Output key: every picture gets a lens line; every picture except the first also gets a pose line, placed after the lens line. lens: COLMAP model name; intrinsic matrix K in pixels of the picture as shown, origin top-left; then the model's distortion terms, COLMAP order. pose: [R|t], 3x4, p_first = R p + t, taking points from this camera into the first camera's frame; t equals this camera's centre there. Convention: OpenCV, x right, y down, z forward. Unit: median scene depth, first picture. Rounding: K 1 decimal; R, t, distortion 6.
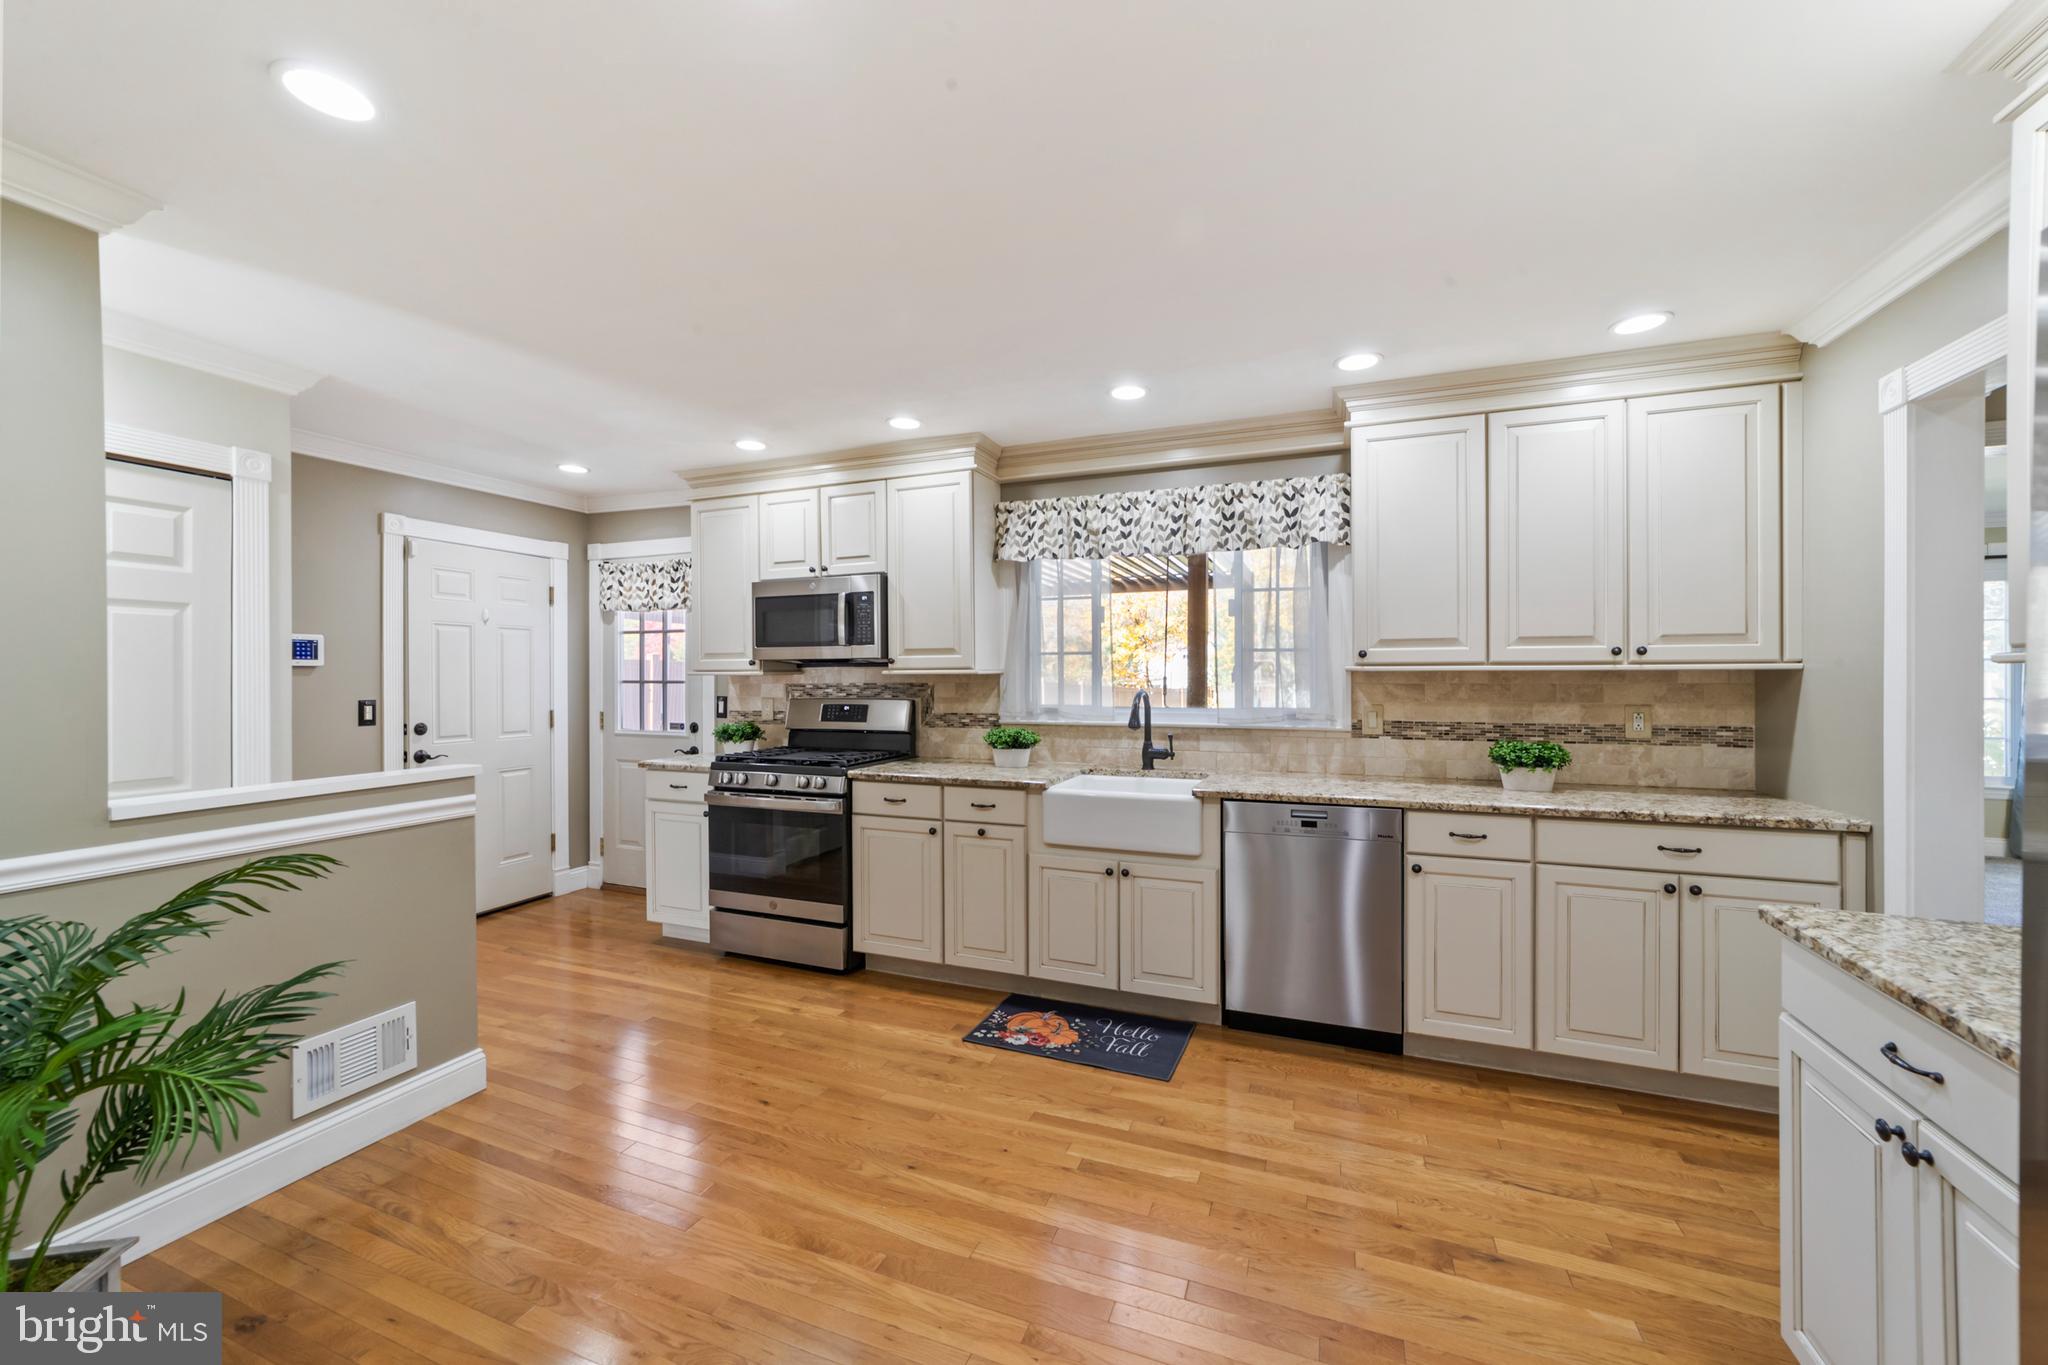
lens RADIAL K [[792.7, 0, 1024.0], [0, 792.7, 670.0], [0, 0, 1]] dist [-0.006415, 0.000017]
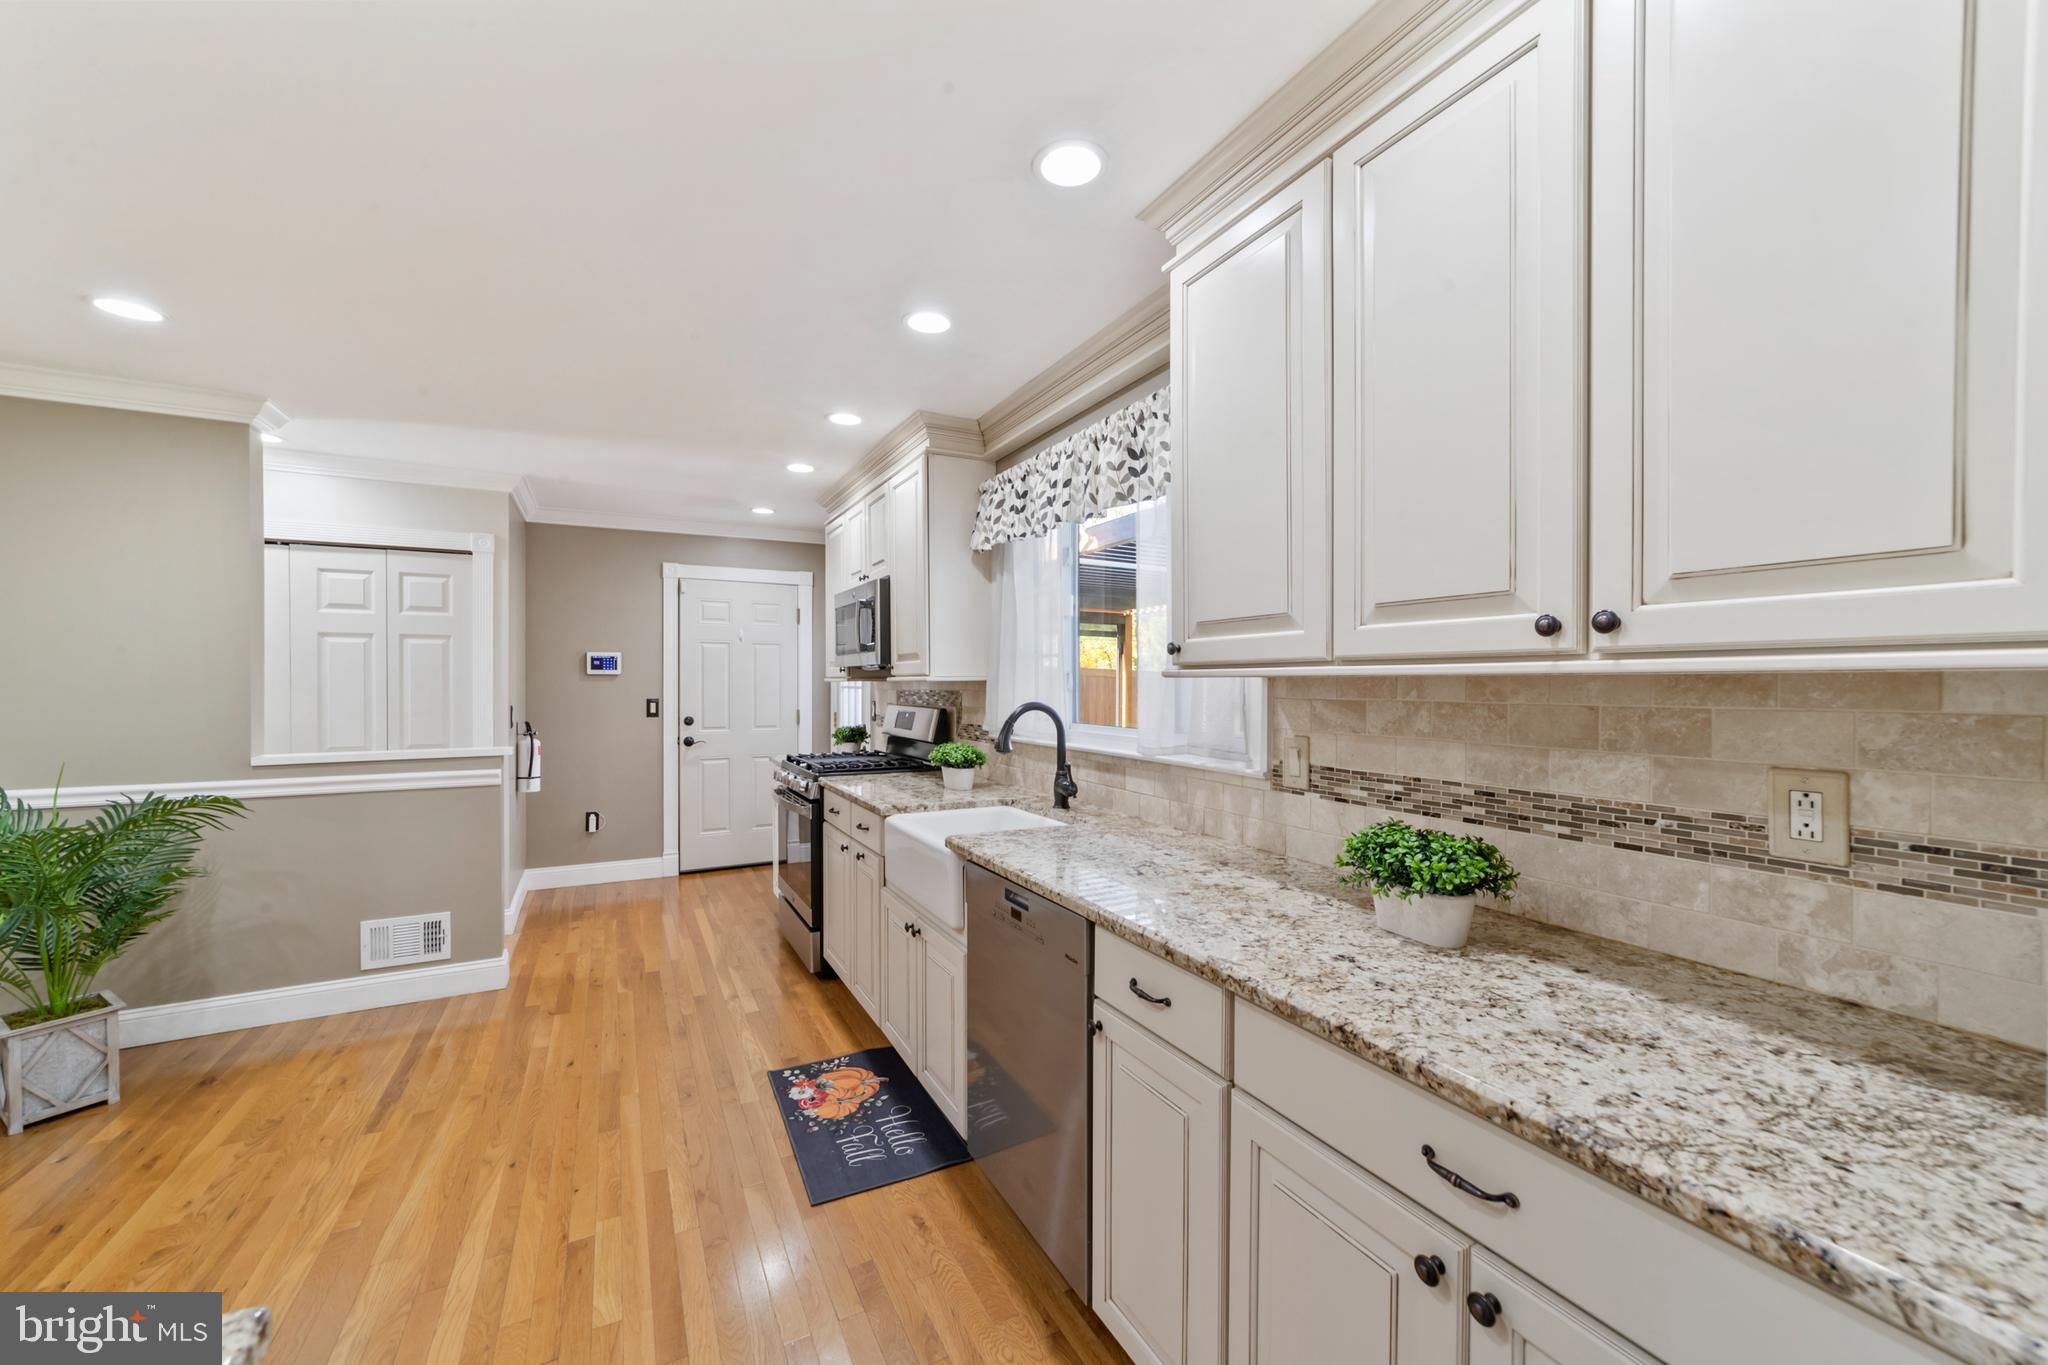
lens RADIAL K [[788.3, 0, 1024.0], [0, 788.3, 682.5], [0, 0, 1]] dist [-0.004524, 0.000108]
pose [[0.756645, 0.003458, -0.653816, 0.731913], [0.000985, 0.999979, 0.006430, 0.001295], [0.653825, -0.005509, 0.756626, 0.481726]]
